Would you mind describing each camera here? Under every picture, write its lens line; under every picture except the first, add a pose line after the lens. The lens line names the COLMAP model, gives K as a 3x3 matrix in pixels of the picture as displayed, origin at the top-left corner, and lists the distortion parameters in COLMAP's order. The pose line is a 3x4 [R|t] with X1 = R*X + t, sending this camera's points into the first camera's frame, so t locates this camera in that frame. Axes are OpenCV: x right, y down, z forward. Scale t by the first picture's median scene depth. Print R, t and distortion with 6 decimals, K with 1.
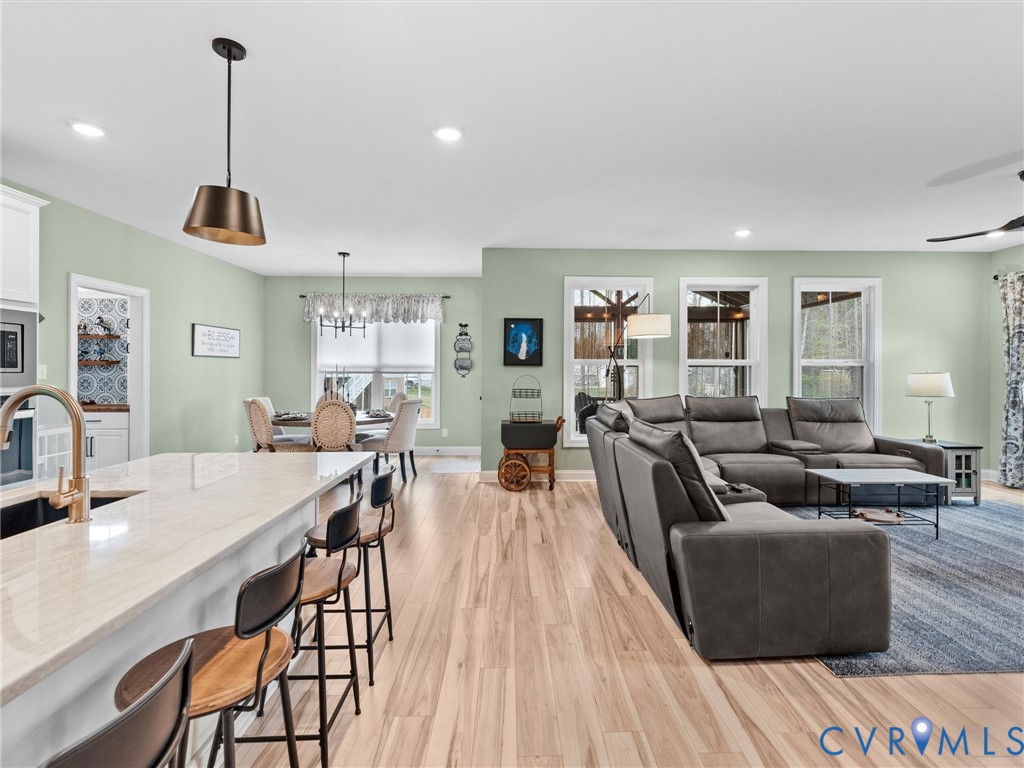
lens RADIAL K [[497.5, 0, 518.9], [0, 497.5, 368.3], [0, 0, 1]] dist [-0.000895, -0.000588]
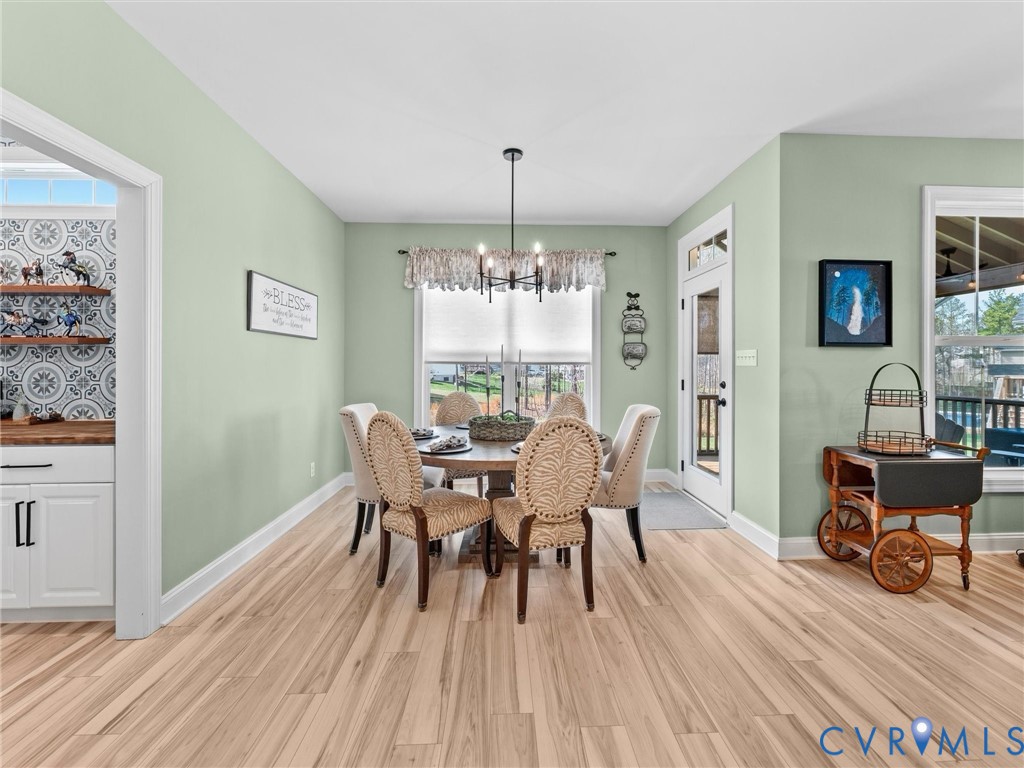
lens RADIAL K [[421.8, 0, 515.1], [0, 421.8, 364.7], [0, 0, 1]] dist [-0.004350, -0.000434]
pose [[0.999840, -0.003002, 0.017636, -0.384437], [0.003010, 0.999995, -0.000431, 0.014646], [-0.017635, 0.000484, 0.999844, 0.551133]]
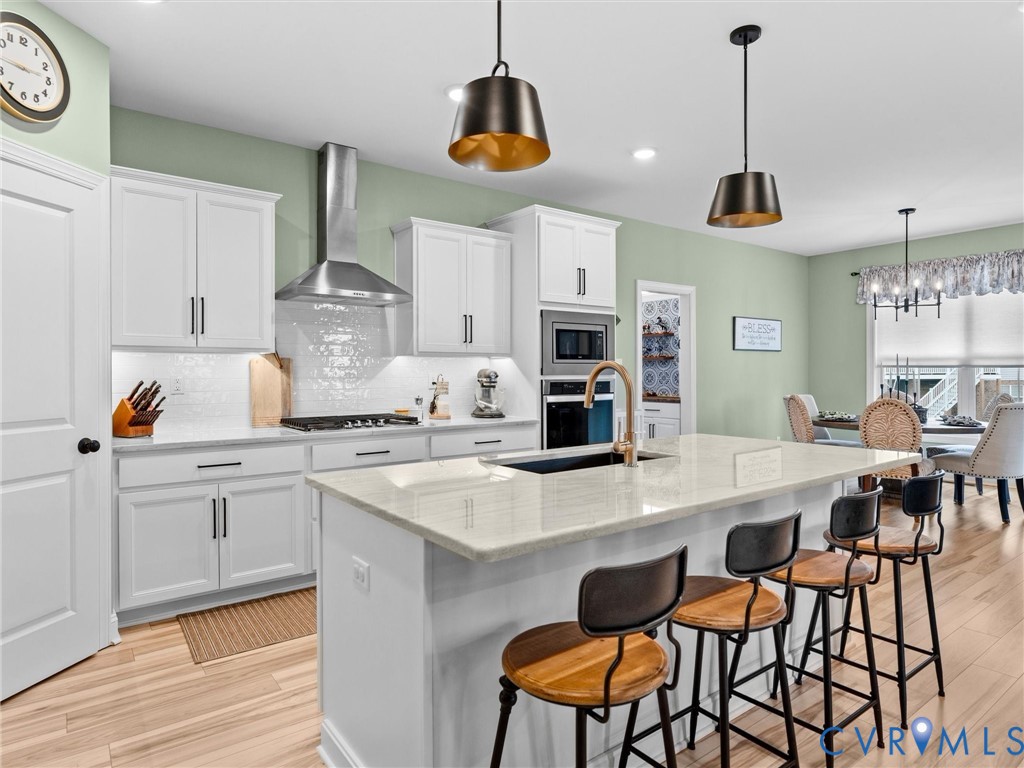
lens RADIAL K [[601.3, 0, 515.5], [0, 601.3, 375.3], [0, 0, 1]] dist [0.002884, 0.002026]
pose [[0.584086, 0.000379, -0.811692, 0.054122], [0.007056, 0.999960, 0.005544, 0.015940], [0.811661, -0.008965, 0.584060, -0.039666]]
